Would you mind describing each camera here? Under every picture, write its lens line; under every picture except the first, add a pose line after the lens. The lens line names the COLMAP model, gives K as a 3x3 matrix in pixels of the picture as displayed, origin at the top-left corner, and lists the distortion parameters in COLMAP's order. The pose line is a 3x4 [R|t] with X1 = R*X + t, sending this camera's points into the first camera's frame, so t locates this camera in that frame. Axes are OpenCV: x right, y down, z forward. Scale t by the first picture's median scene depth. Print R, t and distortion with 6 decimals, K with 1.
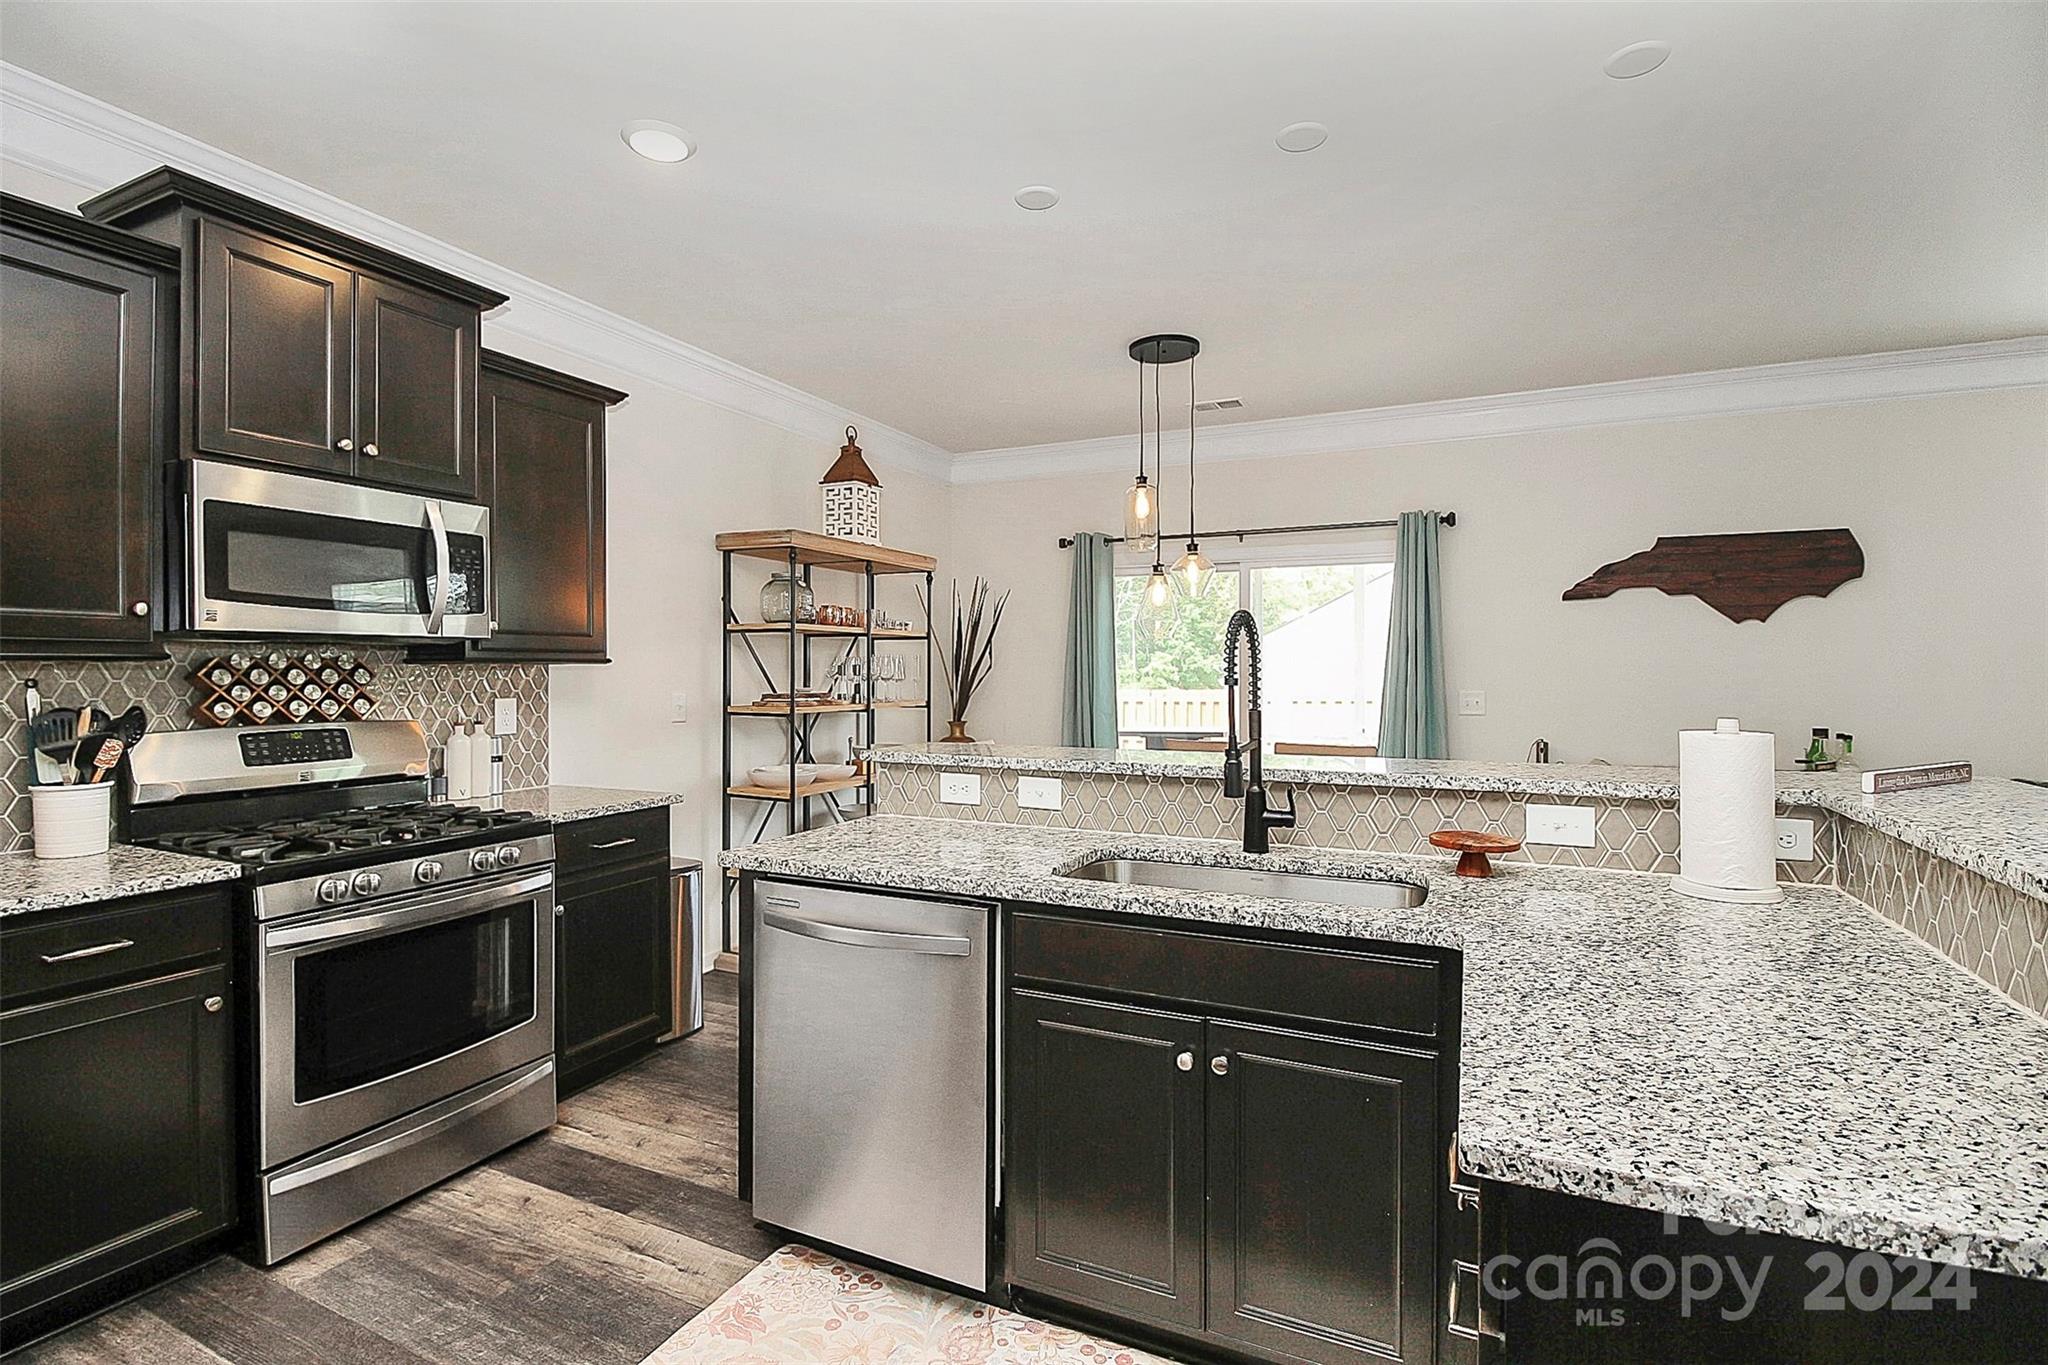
lens RADIAL K [[953.2, 0, 1033.1], [0, 953.2, 677.7], [0, 0, 1]] dist [-0.018162, -0.001681]
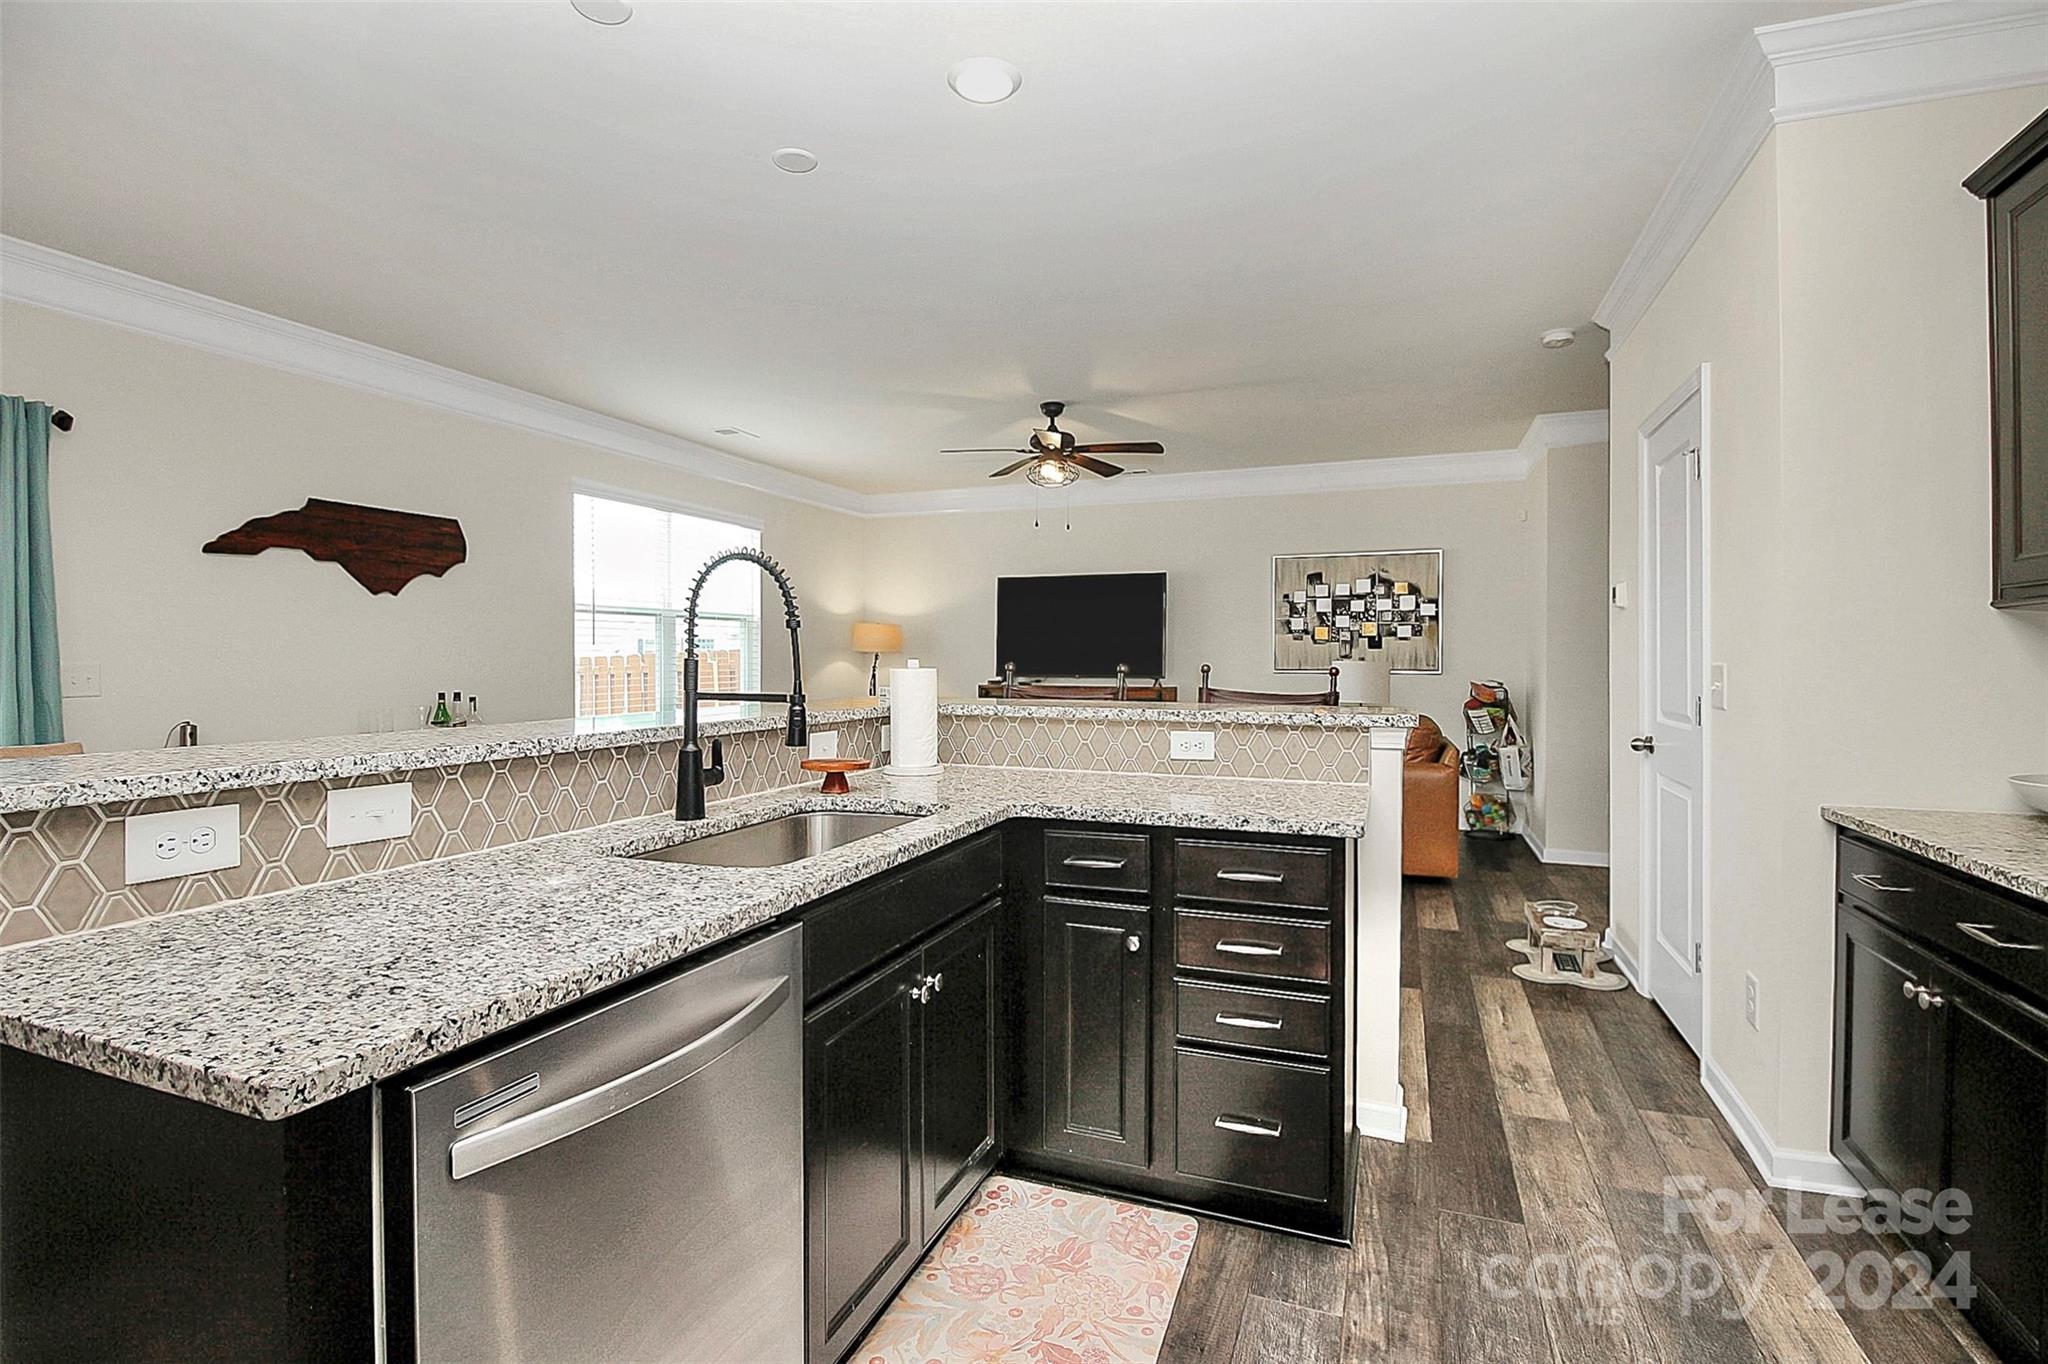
lens RADIAL K [[953.2, 0, 1023.3], [0, 953.2, 665.5], [0, 0, 1]] dist [-0.018162, -0.001681]
pose [[-0.074530, -0.005245, 0.997205, -0.346734], [0.006060, 0.999965, 0.005713, 0.018691], [-0.997200, 0.006469, -0.074495, 0.389117]]
